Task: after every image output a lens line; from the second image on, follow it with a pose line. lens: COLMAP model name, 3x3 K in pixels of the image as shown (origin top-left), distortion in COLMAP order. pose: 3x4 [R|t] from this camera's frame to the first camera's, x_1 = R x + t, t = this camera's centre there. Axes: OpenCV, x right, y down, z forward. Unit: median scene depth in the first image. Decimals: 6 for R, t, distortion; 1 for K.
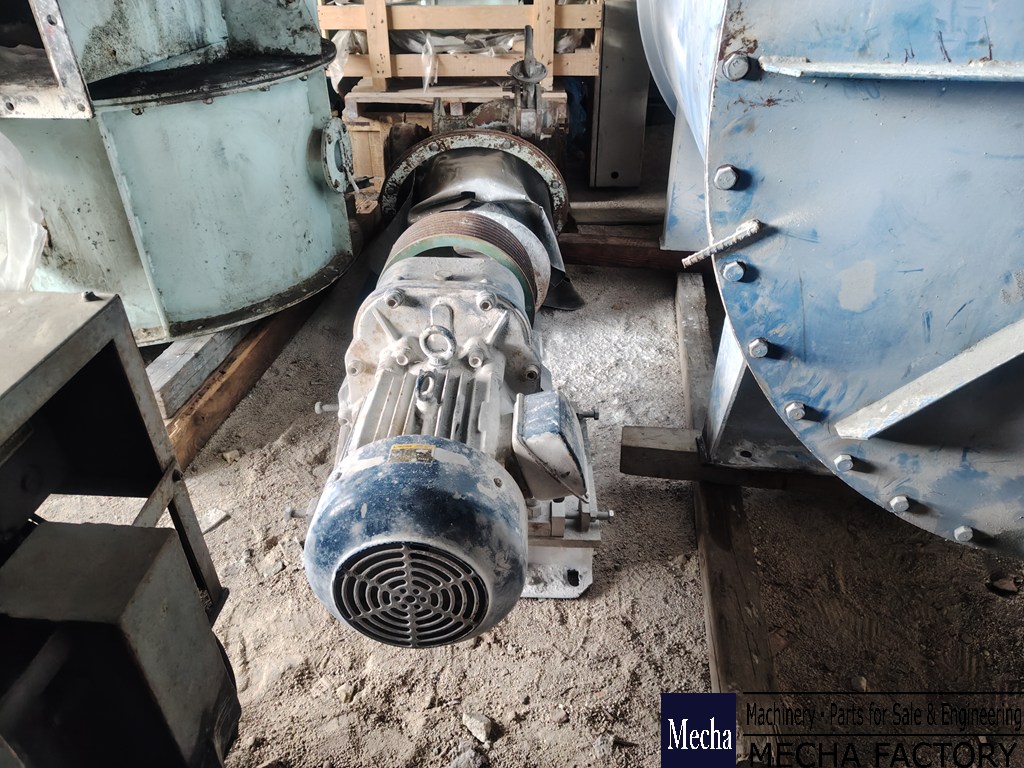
lens RADIAL K [[711.1, 0, 507.8], [0, 711.1, 387.6], [0, 0, 1]] dist [0.010724, 0.000782]
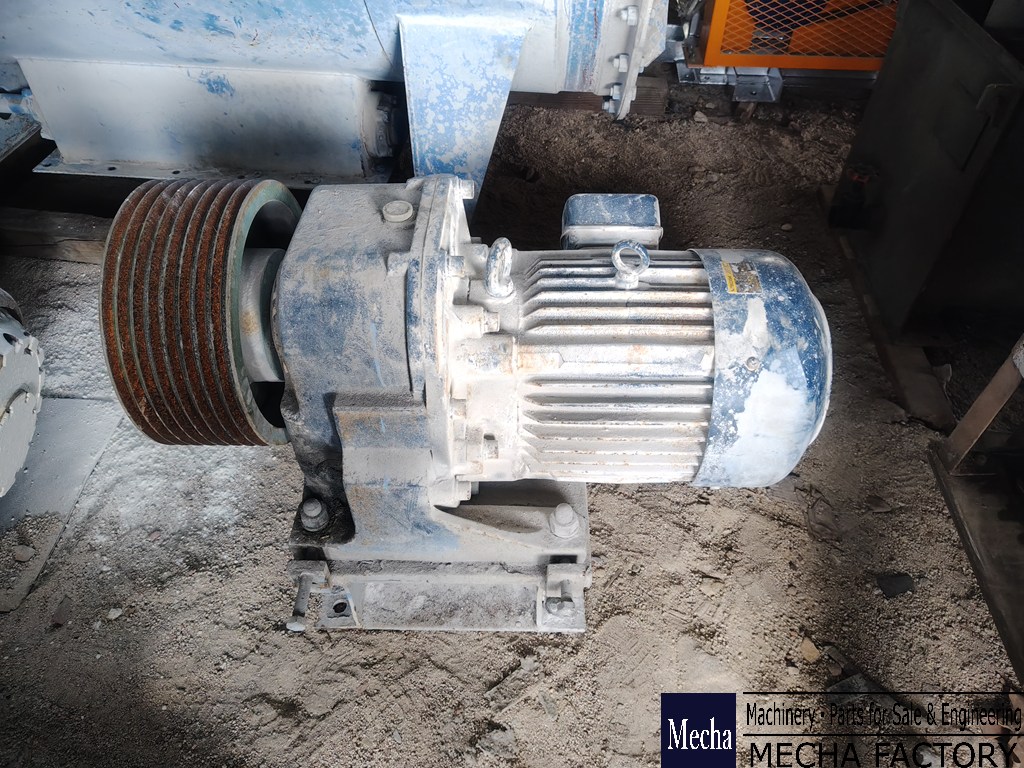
lens RADIAL K [[711.1, 0, 507.8], [0, 711.1, 387.6], [0, 0, 1]] dist [0.010724, 0.000782]
pose [[-0.009018, -0.724370, 0.689353, -0.788099], [0.549848, 0.572213, 0.608473, -0.490117], [-0.835216, 0.384526, 0.393133, 0.892902]]
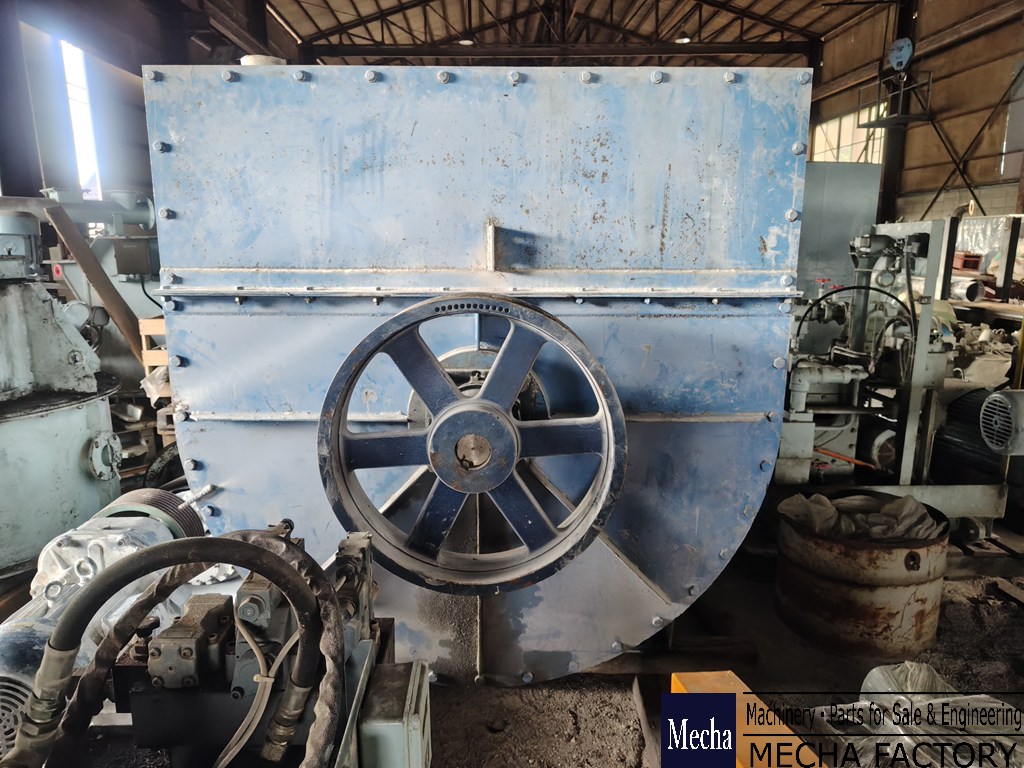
lens RADIAL K [[711.1, 0, 507.8], [0, 711.1, 387.6], [0, 0, 1]] dist [0.010724, 0.000782]
pose [[0.994685, -0.023612, 0.100217, 0.643079], [0.059956, 0.924125, -0.377357, 0.207727], [-0.083703, 0.381360, 0.920629, -0.661156]]
